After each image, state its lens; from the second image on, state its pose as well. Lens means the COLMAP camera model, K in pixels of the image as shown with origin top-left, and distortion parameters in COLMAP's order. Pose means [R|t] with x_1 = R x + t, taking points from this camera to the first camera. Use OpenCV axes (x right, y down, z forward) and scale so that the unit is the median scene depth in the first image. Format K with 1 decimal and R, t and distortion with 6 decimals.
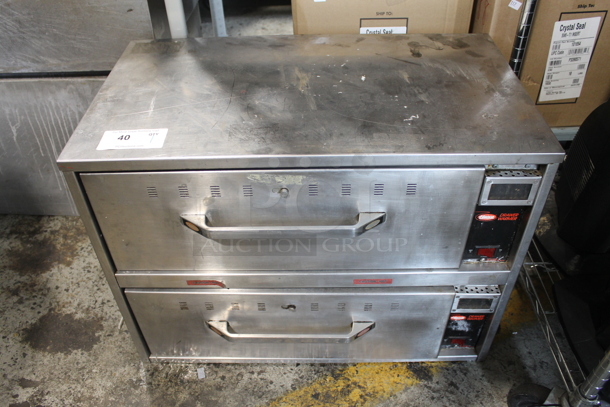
lens RADIAL K [[515.7, 0, 305.0], [0, 515.7, 203.5], [0, 0, 1]] dist [-0.151509, 0.128805]
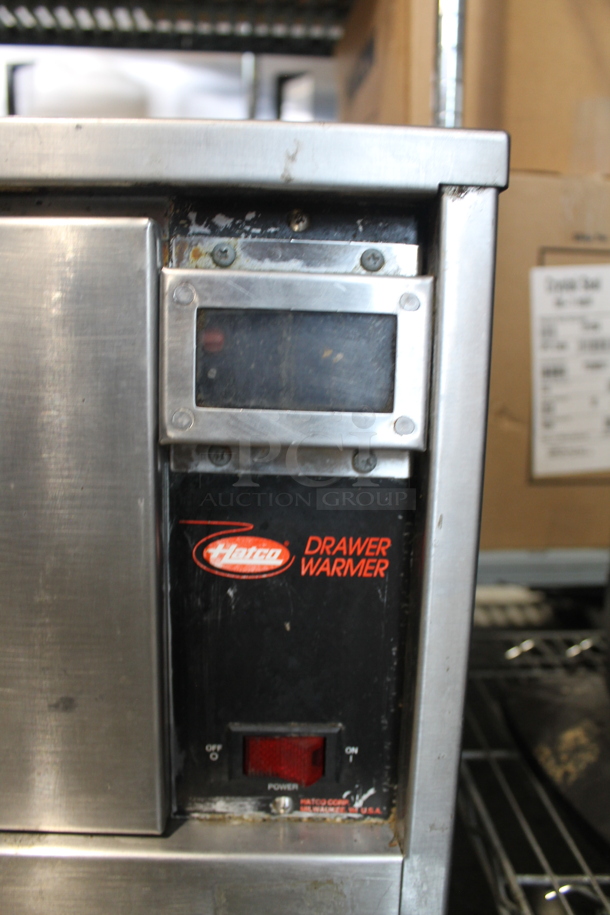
lens RADIAL K [[768.5, 0, 305.0], [0, 768.5, 457.5], [0, 0, 1]] dist [-0.153537, 0.129288]
pose [[0.998107, 0.043070, 0.043899, 0.293384], [-0.013921, 0.853519, -0.520876, 0.131304], [-0.059902, 0.519279, 0.852503, 0.550806]]
